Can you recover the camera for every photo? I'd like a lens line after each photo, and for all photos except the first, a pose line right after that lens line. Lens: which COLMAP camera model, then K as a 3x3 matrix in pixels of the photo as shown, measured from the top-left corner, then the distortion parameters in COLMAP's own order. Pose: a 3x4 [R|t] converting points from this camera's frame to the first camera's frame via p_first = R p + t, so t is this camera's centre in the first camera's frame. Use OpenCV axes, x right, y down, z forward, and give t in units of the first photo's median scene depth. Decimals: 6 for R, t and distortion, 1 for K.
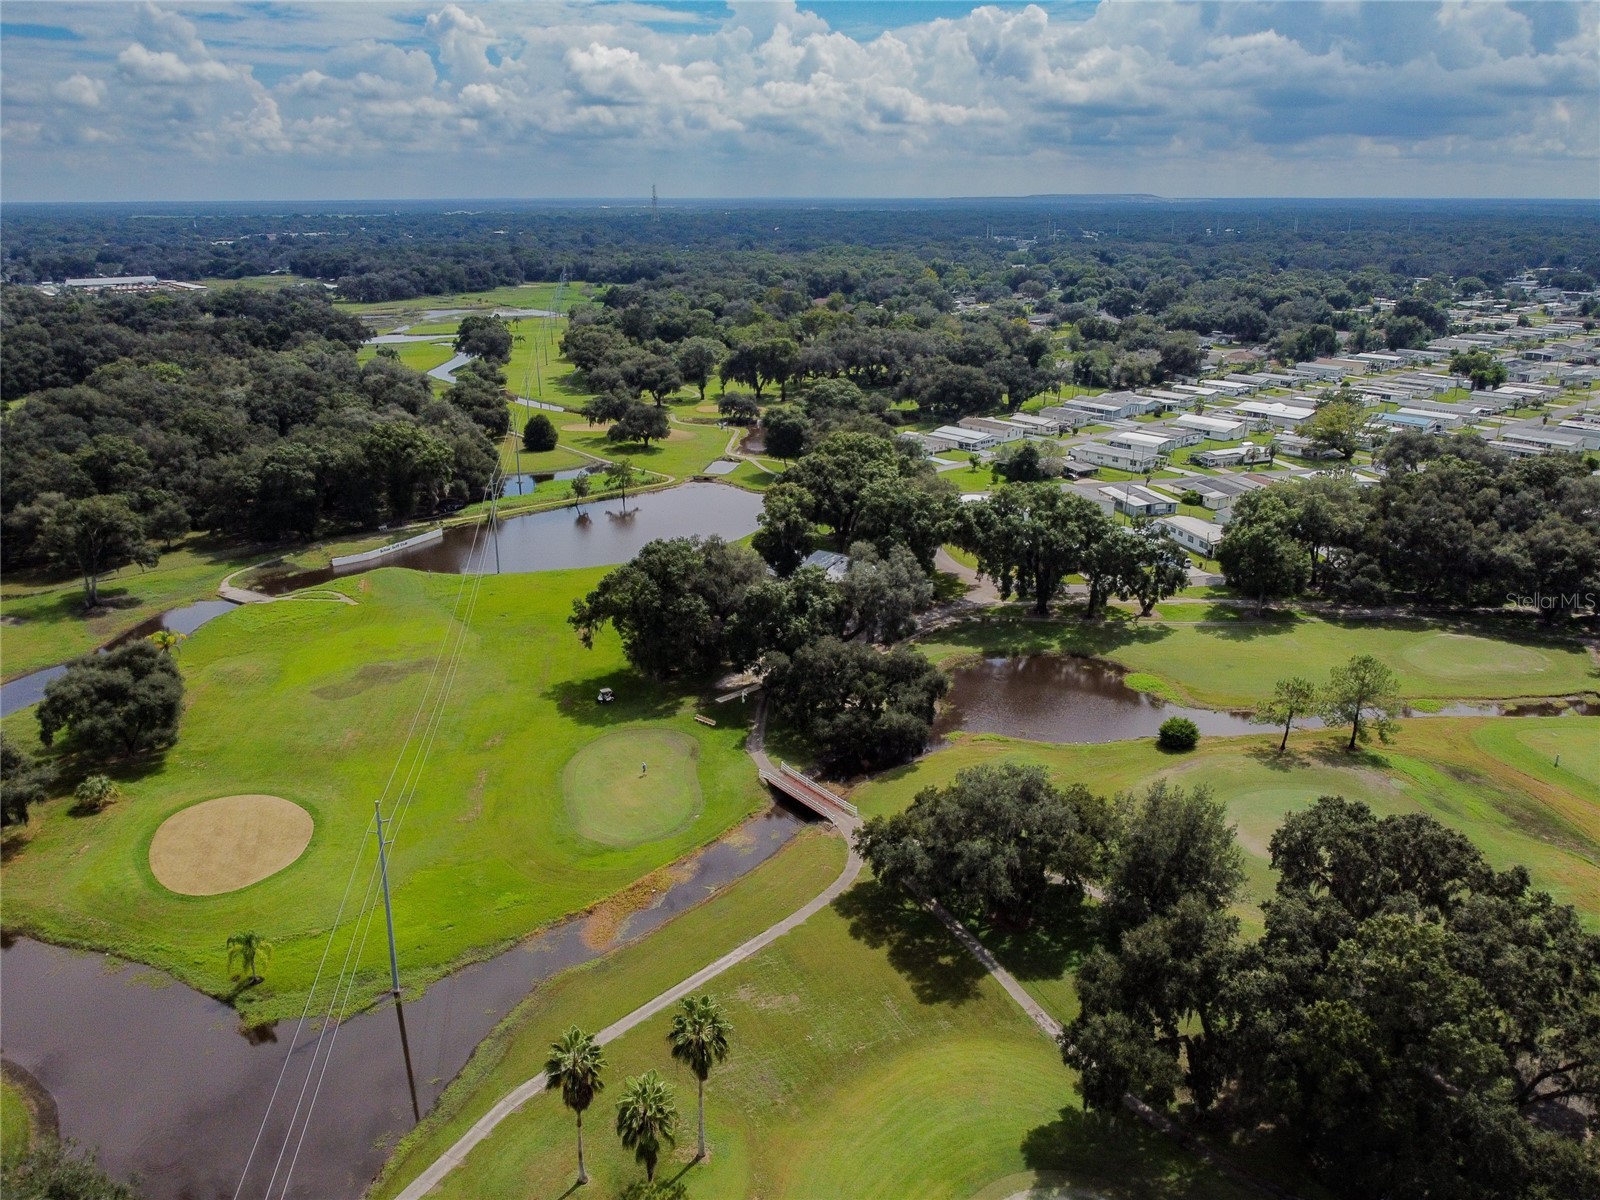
lens RADIAL K [[1127.3, 0, 804.5], [0, 1127.3, 597.3], [0, 0, 1]] dist [-0.018281, -0.005034]
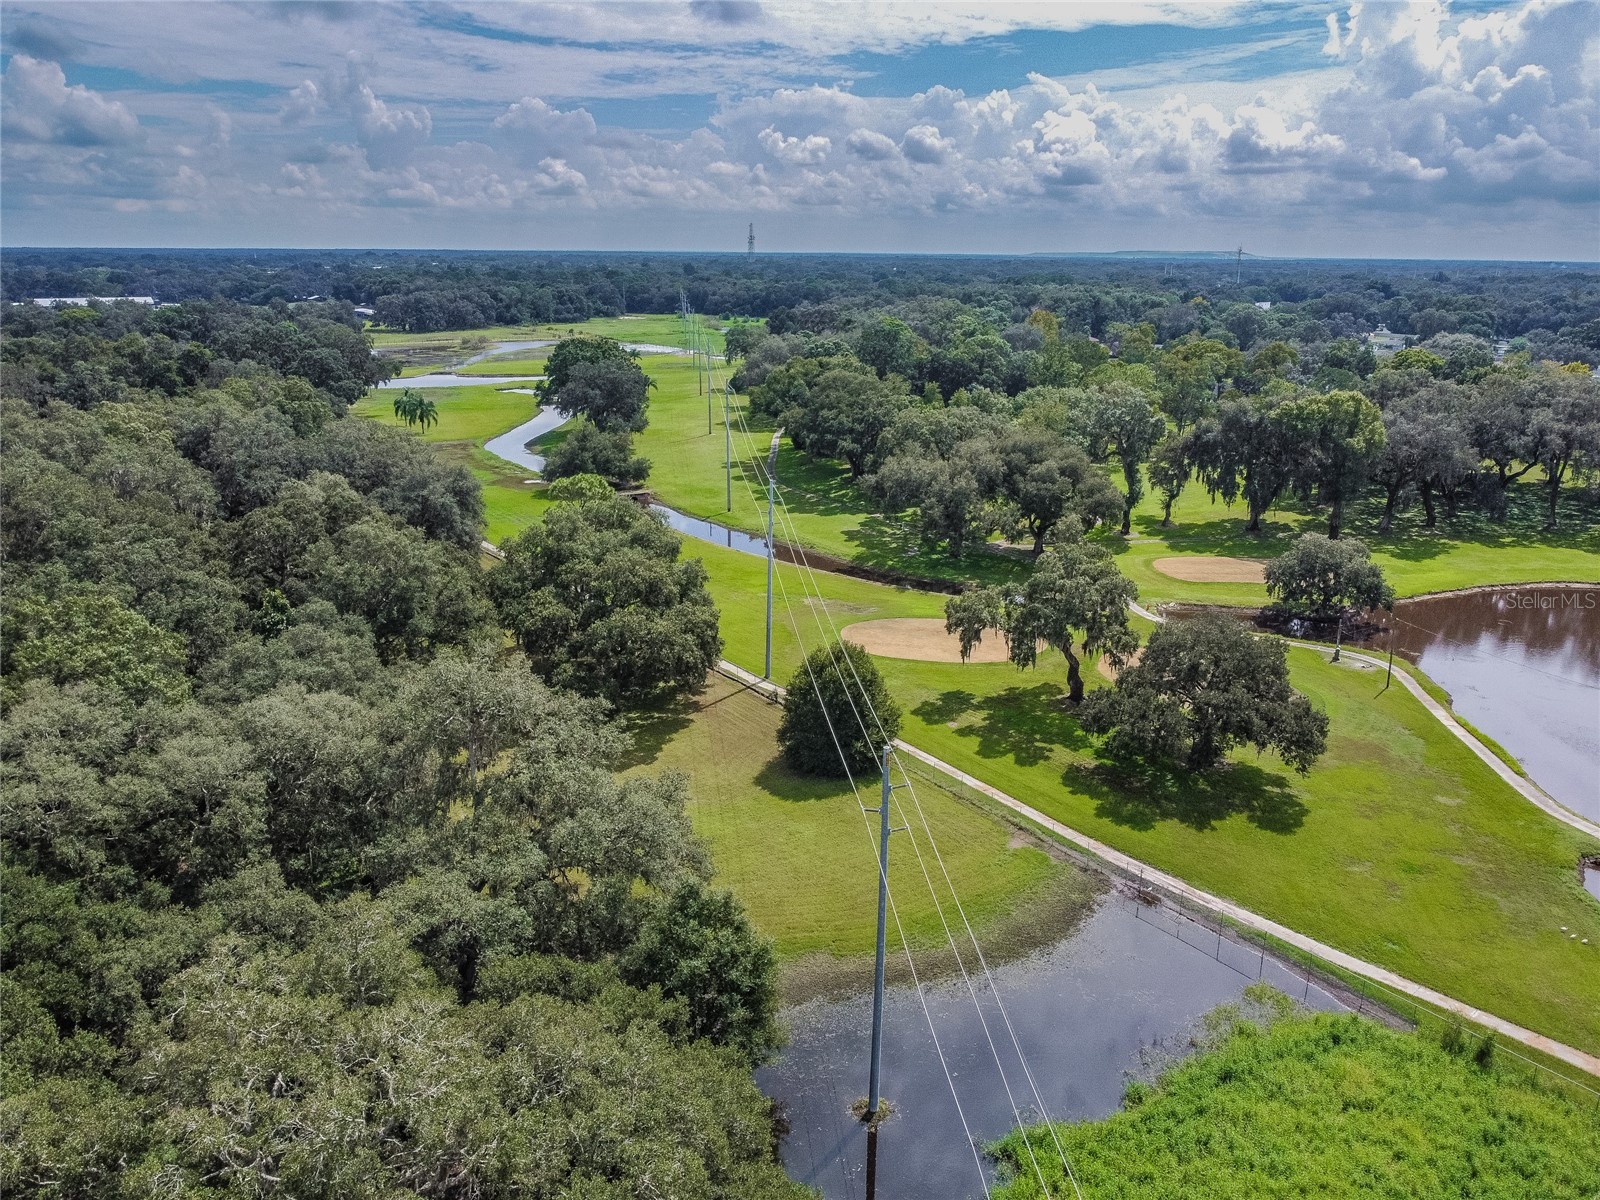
lens RADIAL K [[1127.3, 0, 794.6], [0, 1127.3, 601.2], [0, 0, 1]] dist [-0.018281, -0.005034]
pose [[0.997575, 0.027805, -0.063799, -0.153502], [-0.030495, 0.998670, -0.041580, -0.107516], [0.062558, 0.043424, 0.997096, 0.480248]]
